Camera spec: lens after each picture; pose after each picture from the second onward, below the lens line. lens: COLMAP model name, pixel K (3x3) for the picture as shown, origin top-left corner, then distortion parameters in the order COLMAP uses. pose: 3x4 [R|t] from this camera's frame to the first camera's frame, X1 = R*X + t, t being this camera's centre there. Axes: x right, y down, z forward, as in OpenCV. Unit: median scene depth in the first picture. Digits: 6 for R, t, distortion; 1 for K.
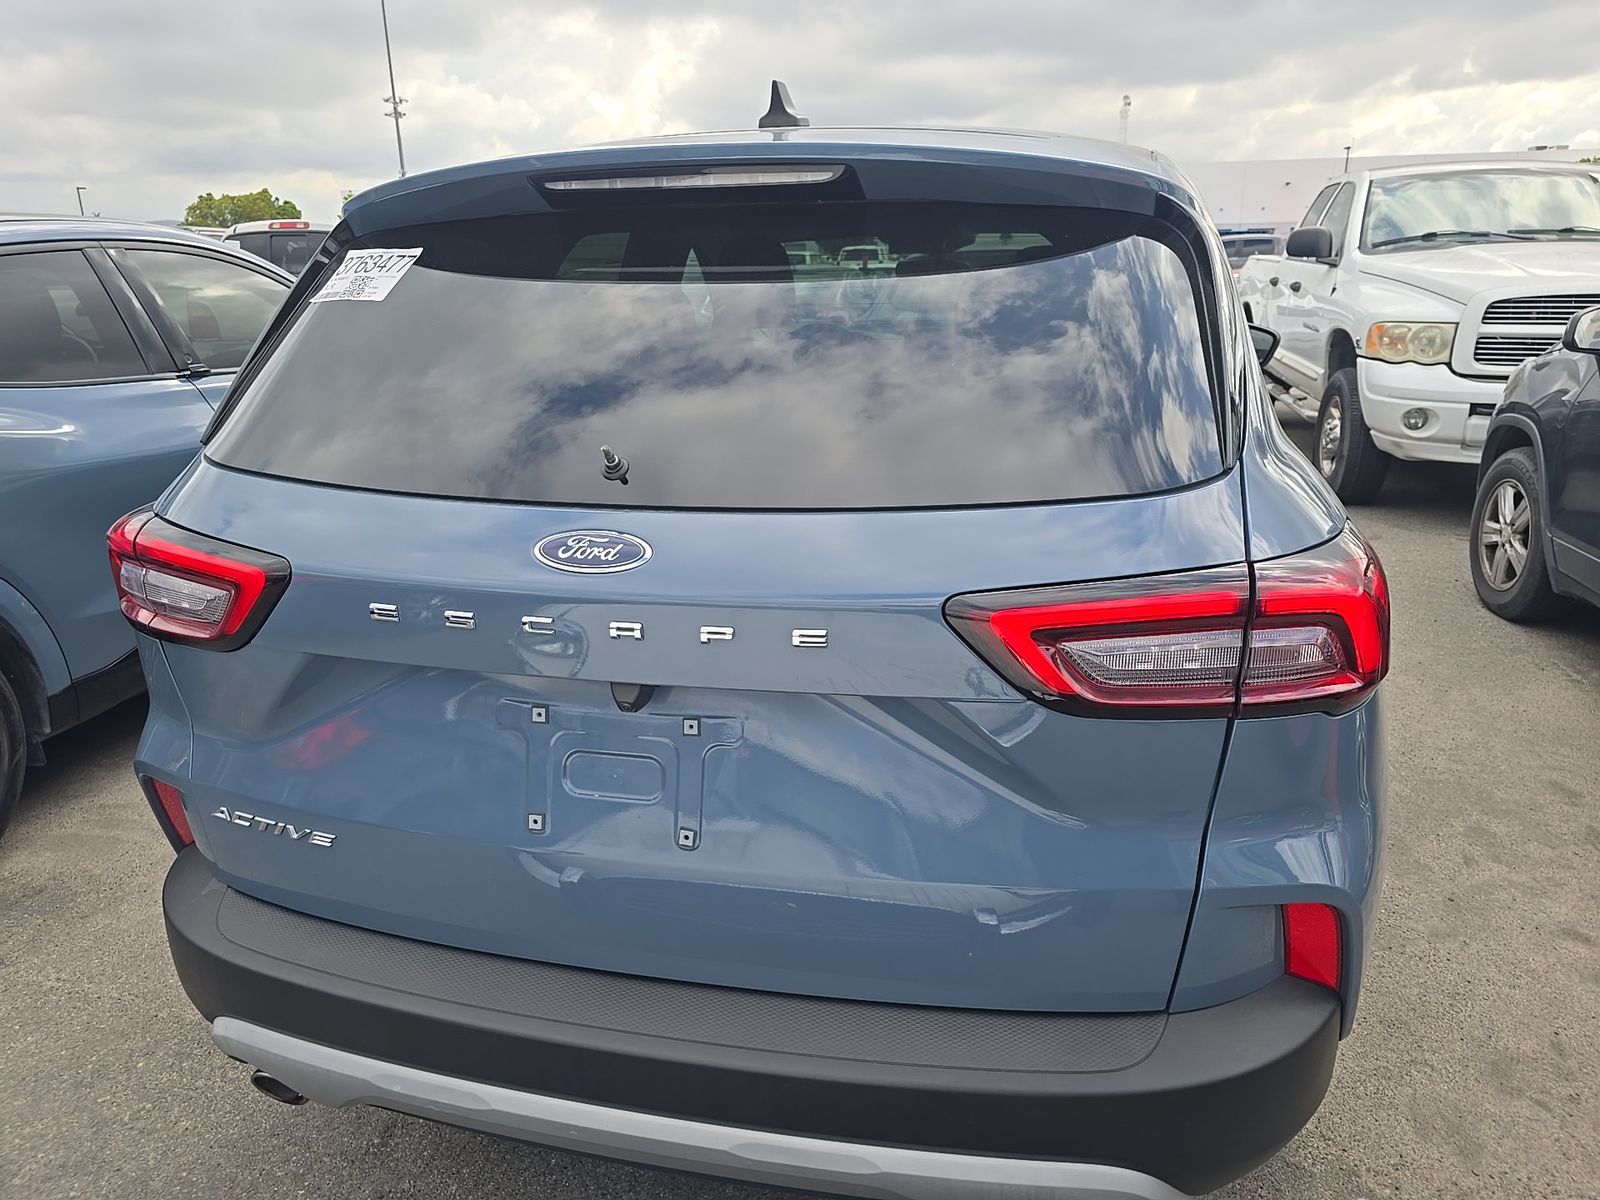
lens RADIAL K [[1090.2, 0, 816.2], [0, 1090.2, 598.1], [0, 0, 1]] dist [0.017537, -0.011535]
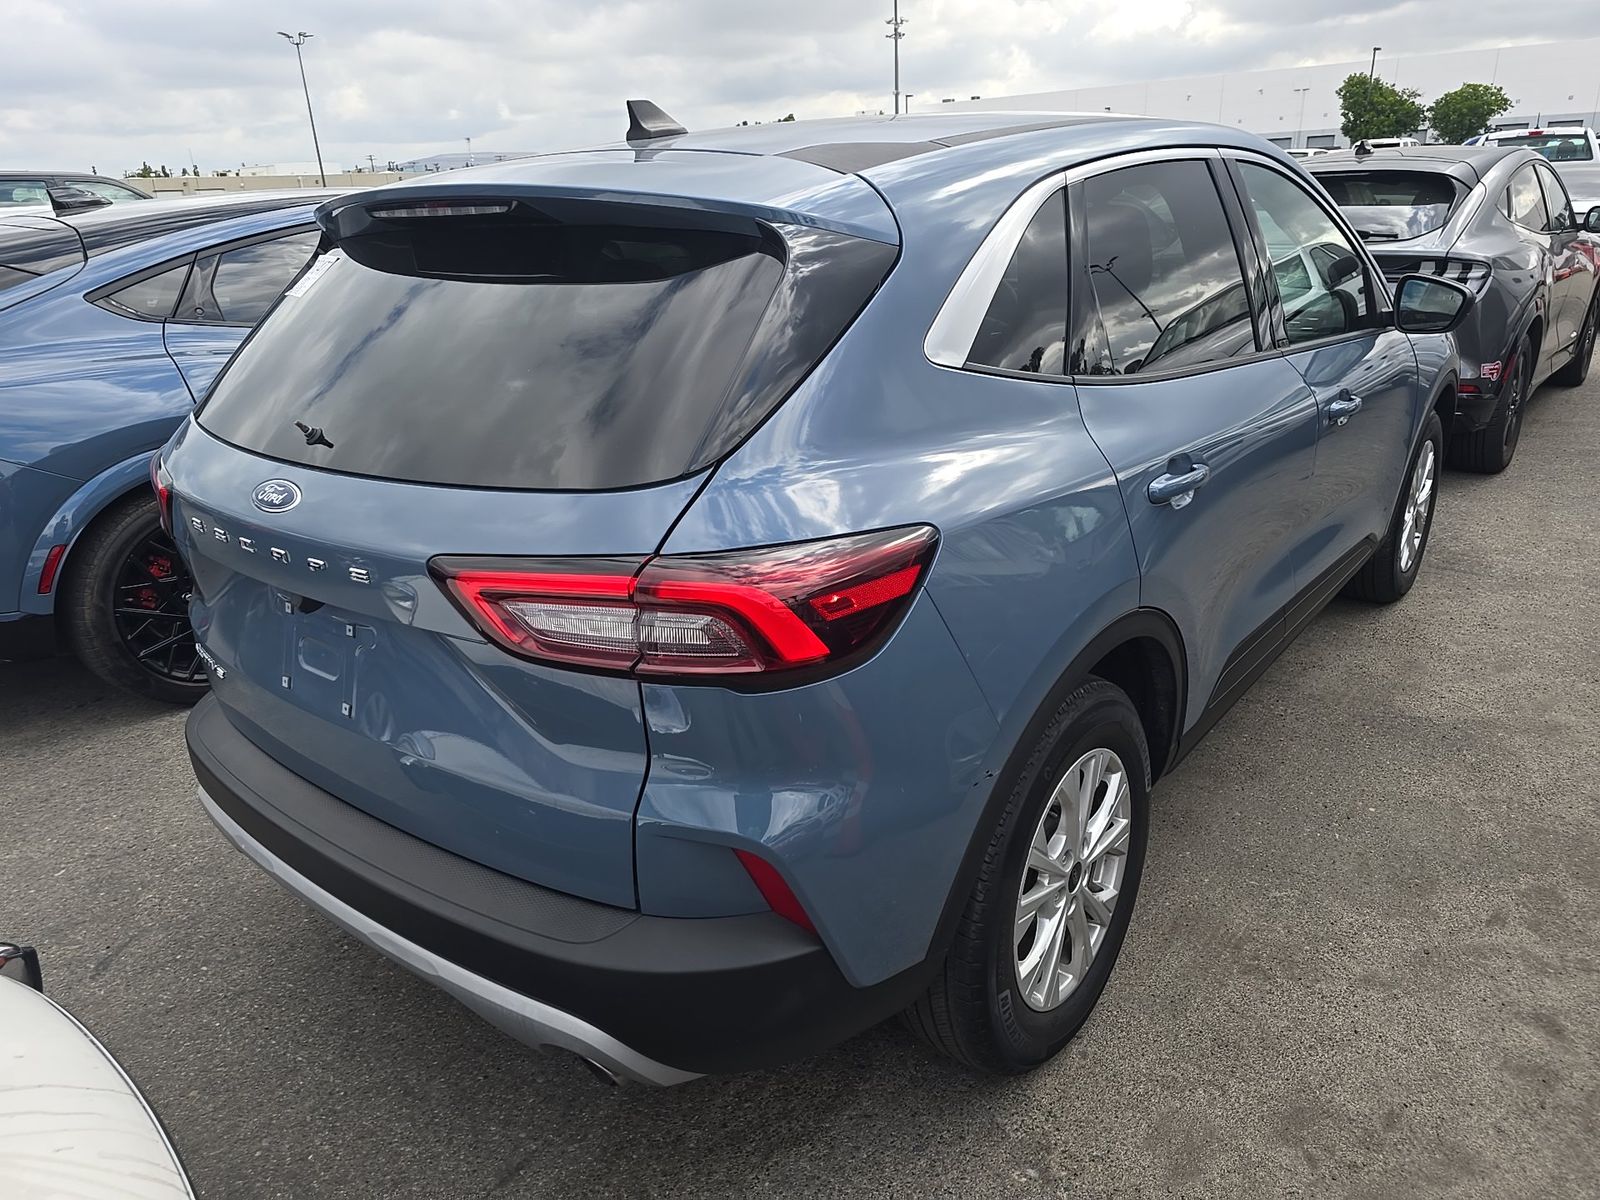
lens RADIAL K [[1090.2, 0, 821.1], [0, 1090.2, 596.6], [0, 0, 1]] dist [0.017537, -0.011535]
pose [[0.908528, 0.123745, -0.399078, 0.594012], [-0.094314, 0.991223, 0.092643, -0.065448], [0.407039, -0.046530, 0.912225, -0.008239]]
